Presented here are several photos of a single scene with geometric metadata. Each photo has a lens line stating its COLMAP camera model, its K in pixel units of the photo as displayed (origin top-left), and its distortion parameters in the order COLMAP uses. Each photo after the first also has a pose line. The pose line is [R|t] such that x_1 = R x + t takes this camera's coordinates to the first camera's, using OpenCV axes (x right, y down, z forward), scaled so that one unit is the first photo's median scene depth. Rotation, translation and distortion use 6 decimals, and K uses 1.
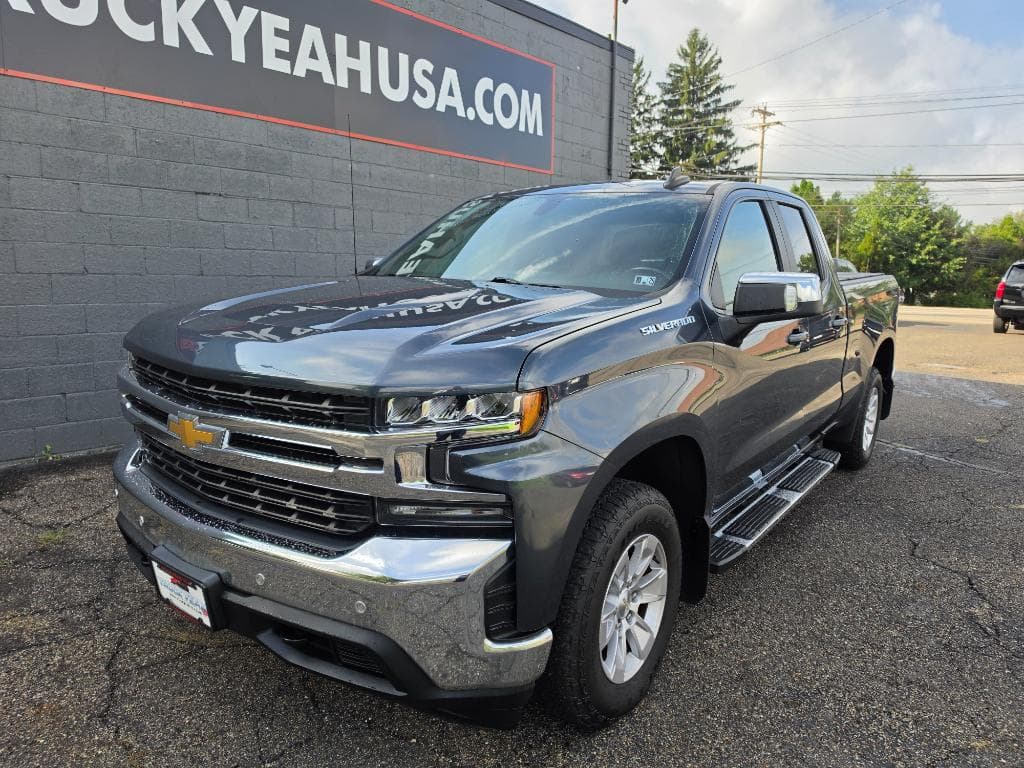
lens RADIAL K [[734.9, 0, 512.0], [0, 734.9, 384.0], [0, 0, 1]] dist [-0.003505, -0.005331]
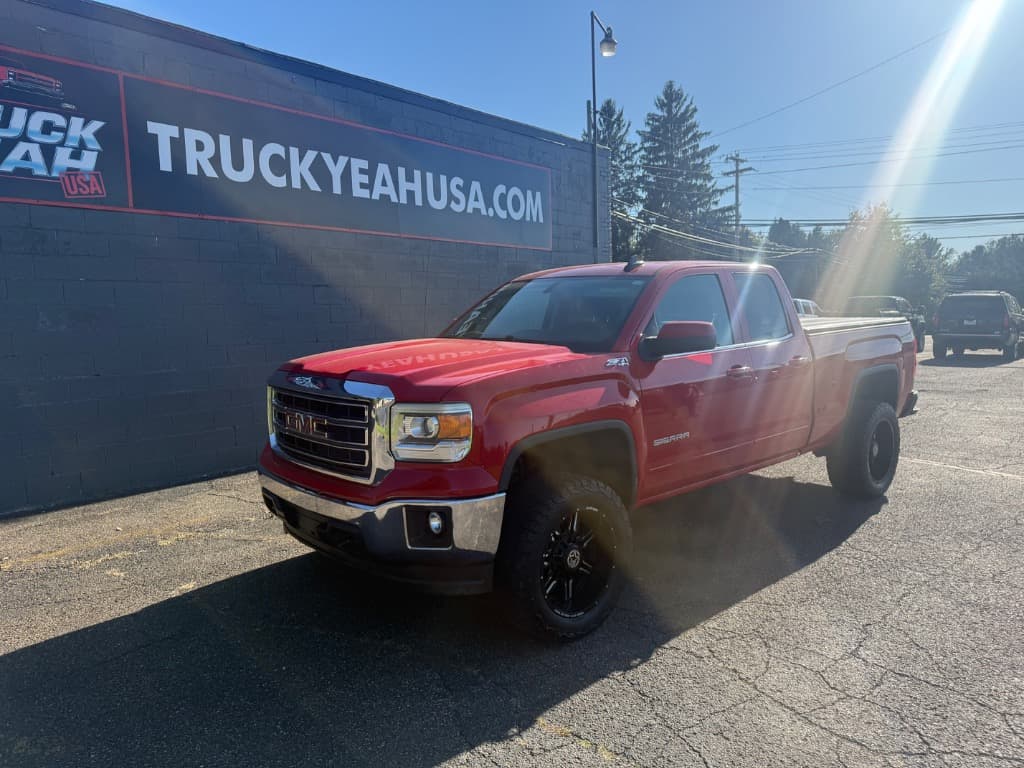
lens RADIAL K [[736.7, 0, 512.0], [0, 736.7, 384.0], [0, 0, 1]] dist [0.009086, -0.013052]
pose [[0.999252, -0.037535, 0.009324, -0.044444], [0.038005, 0.997665, -0.056750, 0.024604], [-0.007172, 0.057062, 0.998345, -0.348683]]
